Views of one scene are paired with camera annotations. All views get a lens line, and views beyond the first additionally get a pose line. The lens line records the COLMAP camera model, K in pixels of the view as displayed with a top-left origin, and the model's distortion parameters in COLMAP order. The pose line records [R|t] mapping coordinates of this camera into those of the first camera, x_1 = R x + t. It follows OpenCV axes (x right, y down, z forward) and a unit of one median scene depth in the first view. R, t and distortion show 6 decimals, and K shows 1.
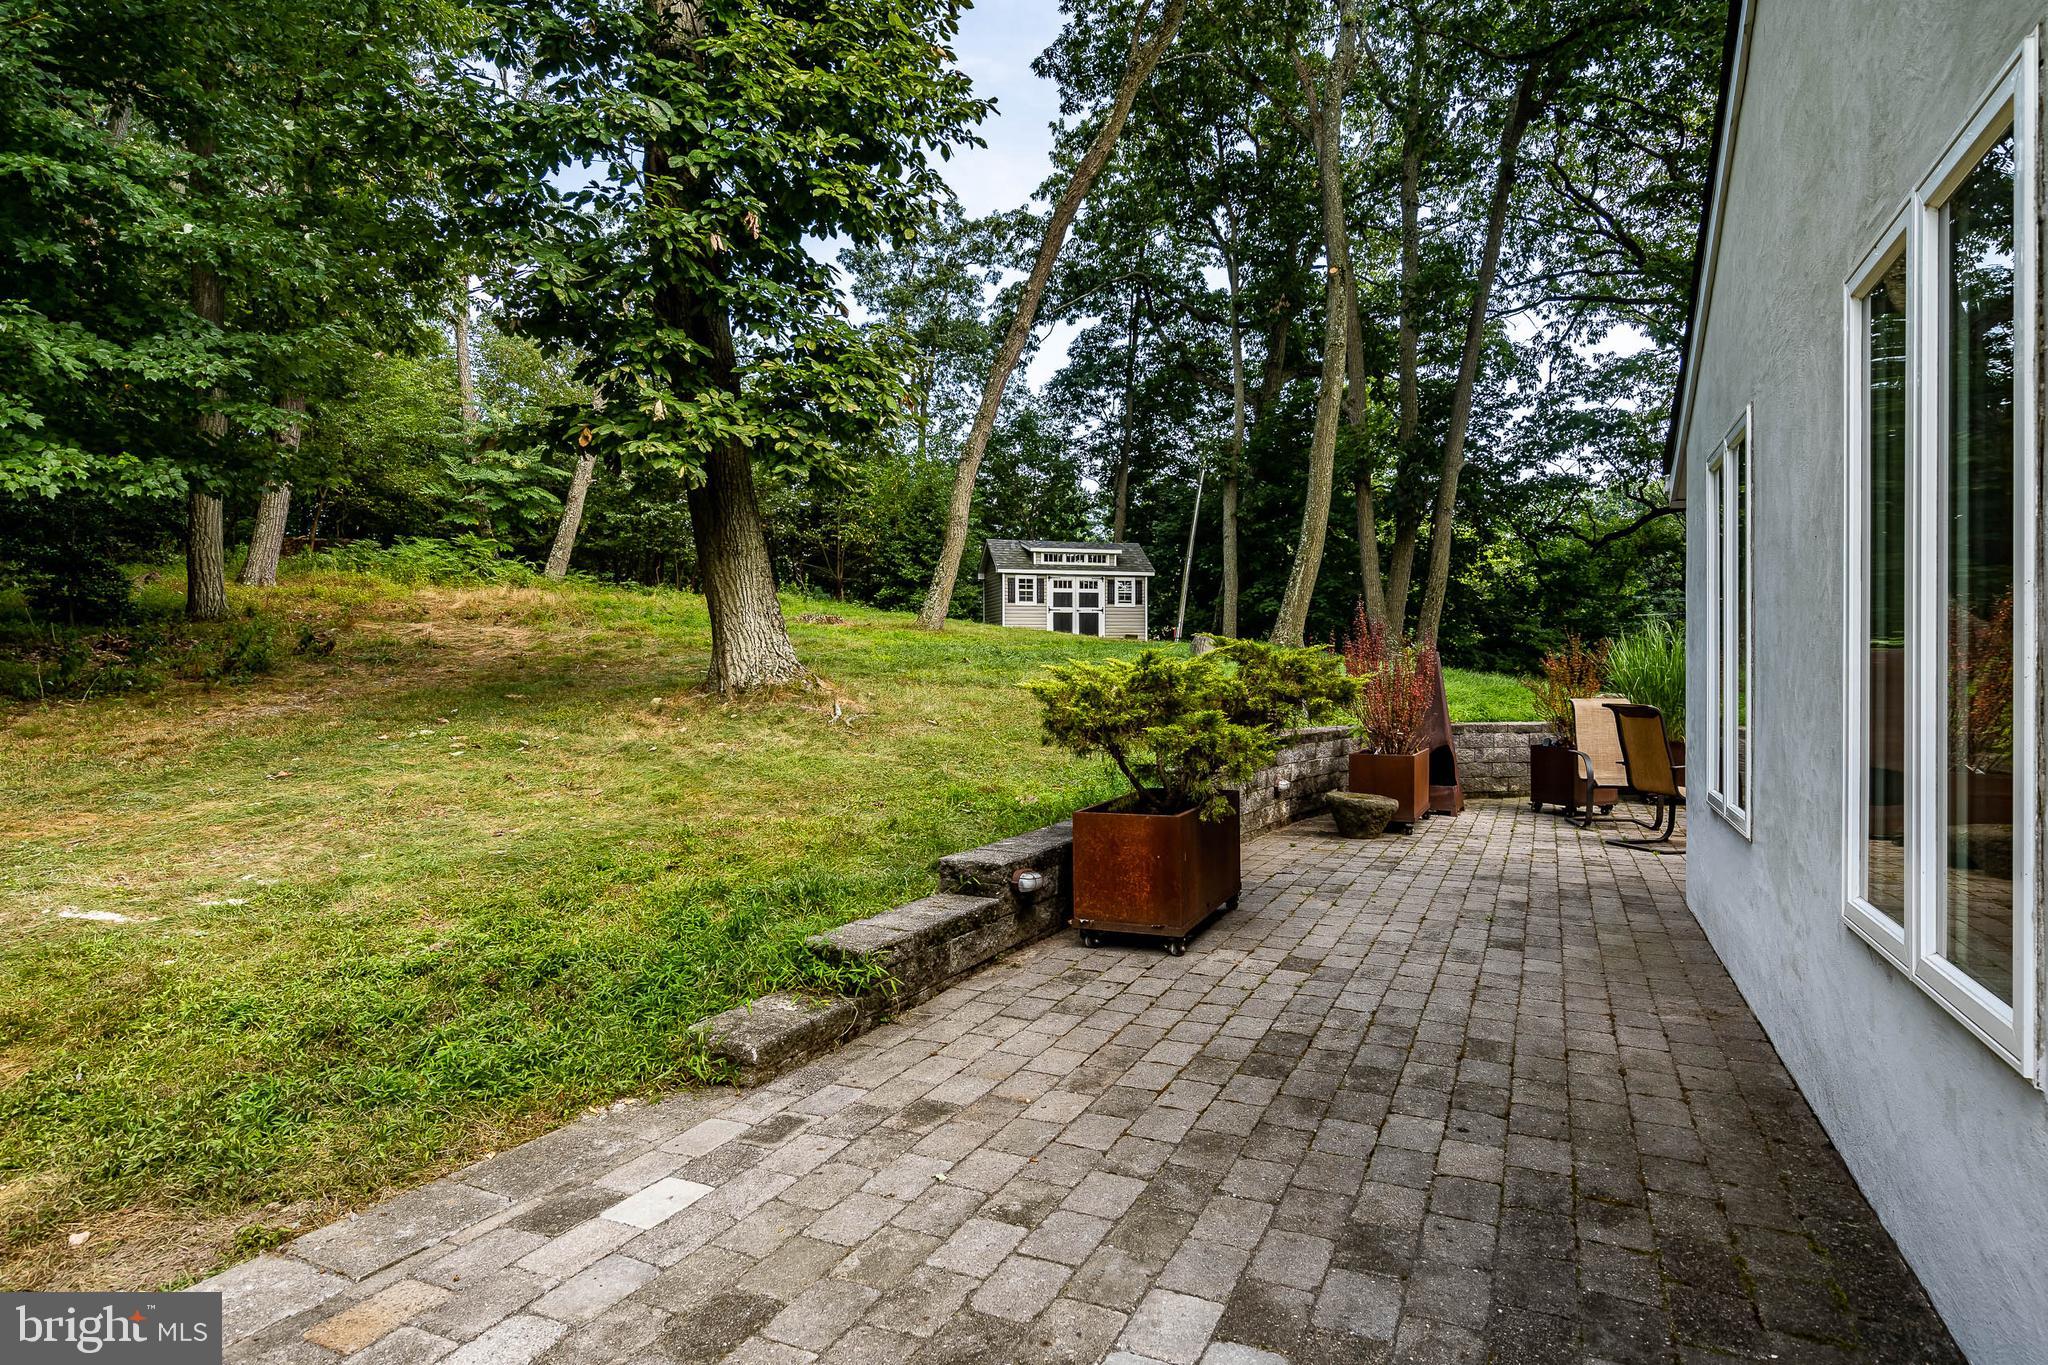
lens RADIAL K [[1141.0, 0, 1018.9], [0, 1141.0, 678.9], [0, 0, 1]] dist [0.001967, 0.001366]
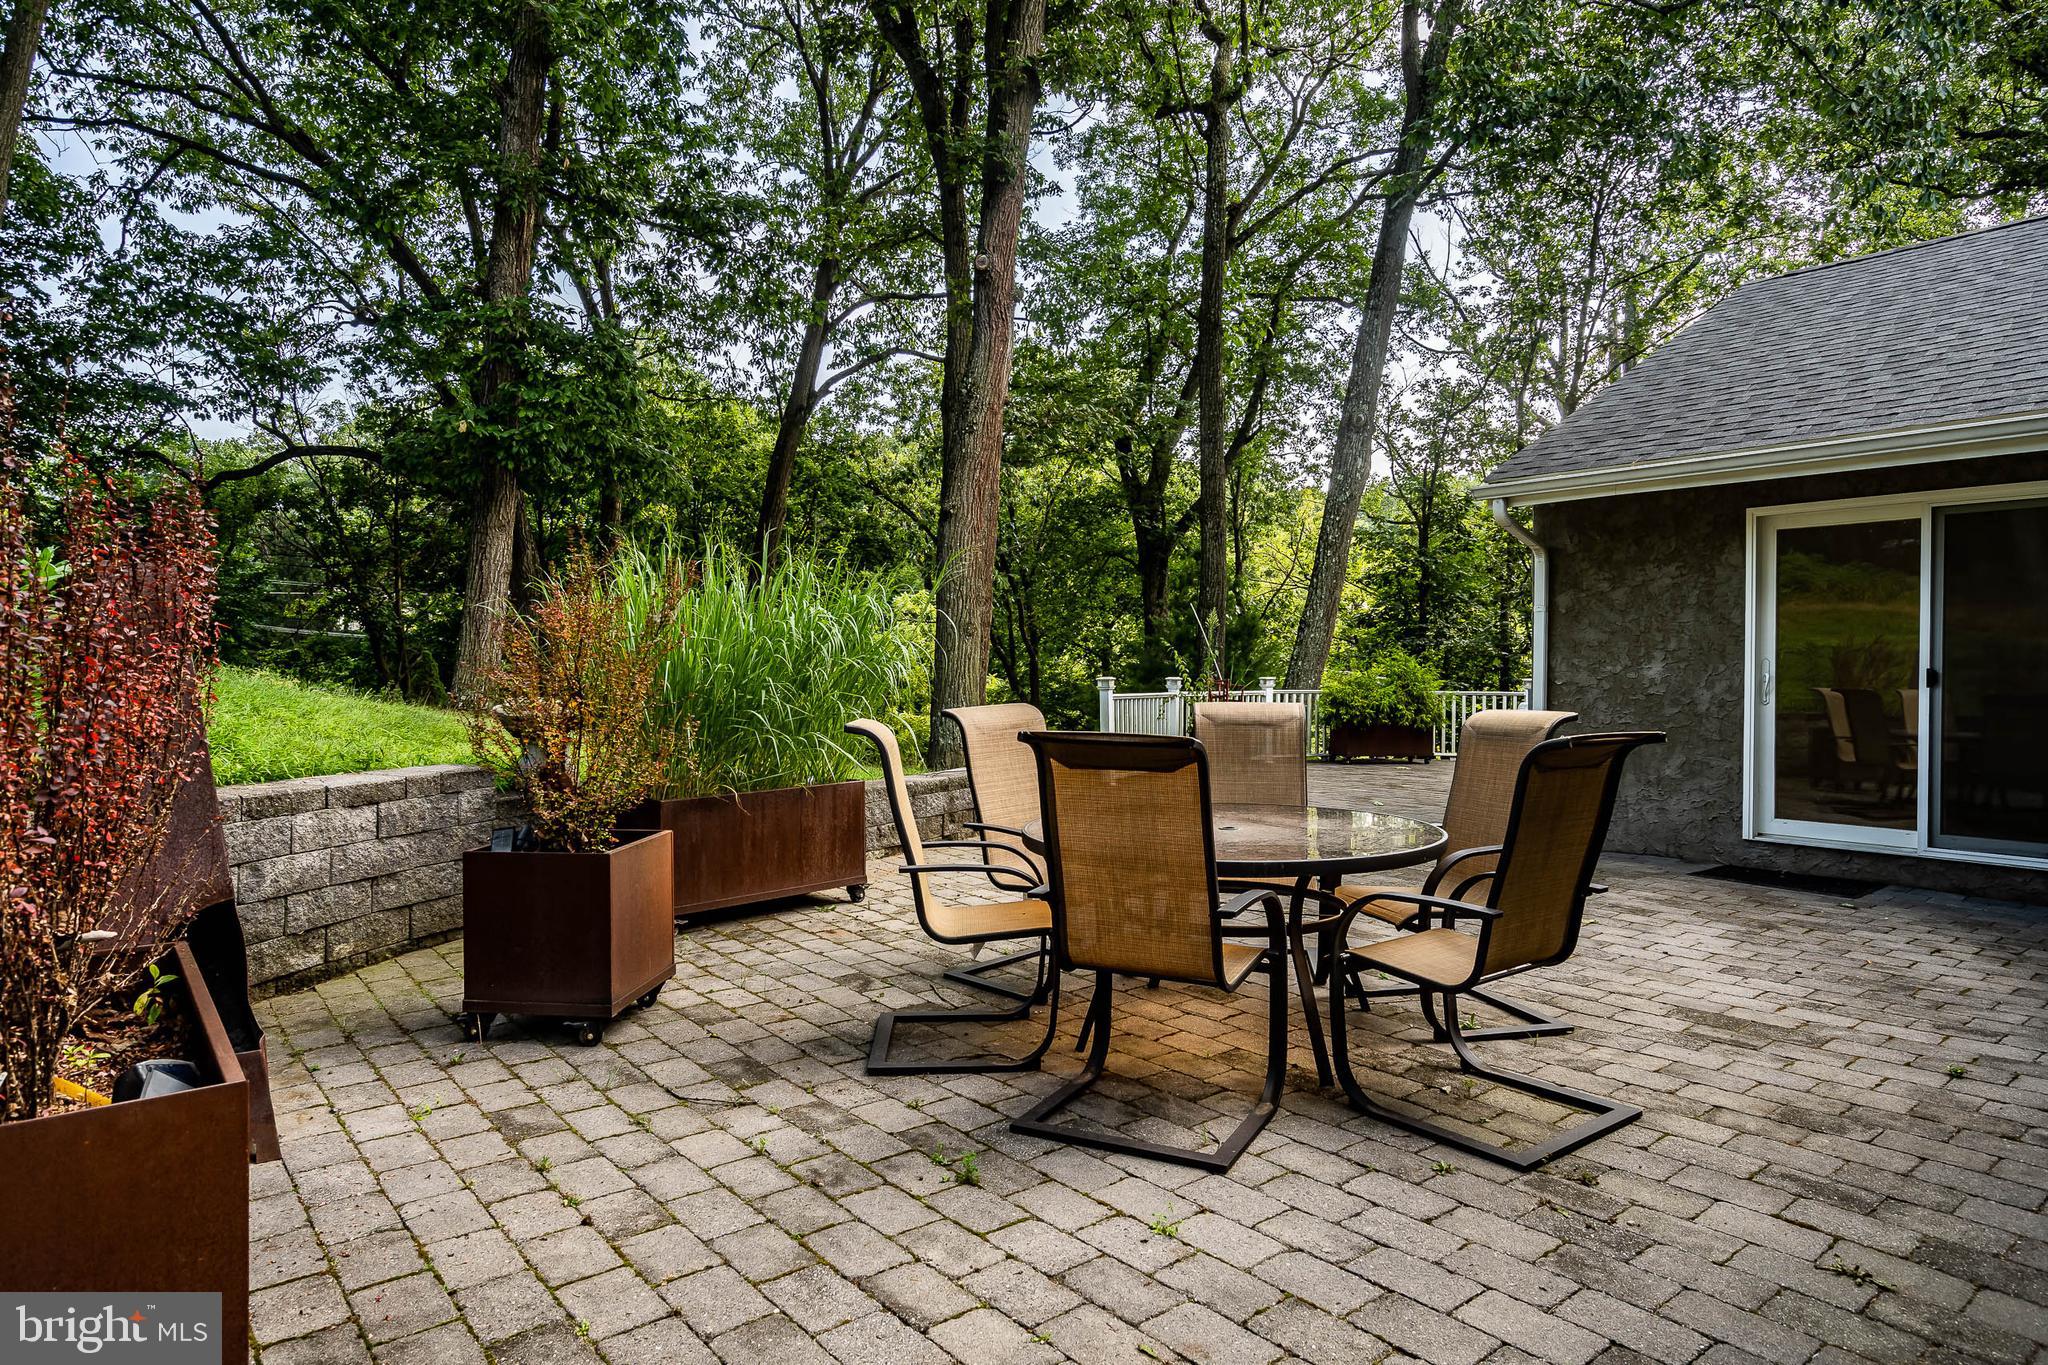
lens RADIAL K [[1192.0, 0, 1024.2], [0, 1192.0, 678.3], [0, 0, 1]] dist [0.018455, 0.000019]
pose [[0.449411, -0.006341, 0.893303, 0.206751], [-0.000643, 0.999972, 0.007422, 0.001234], [-0.893325, -0.003911, 0.449394, 0.713784]]
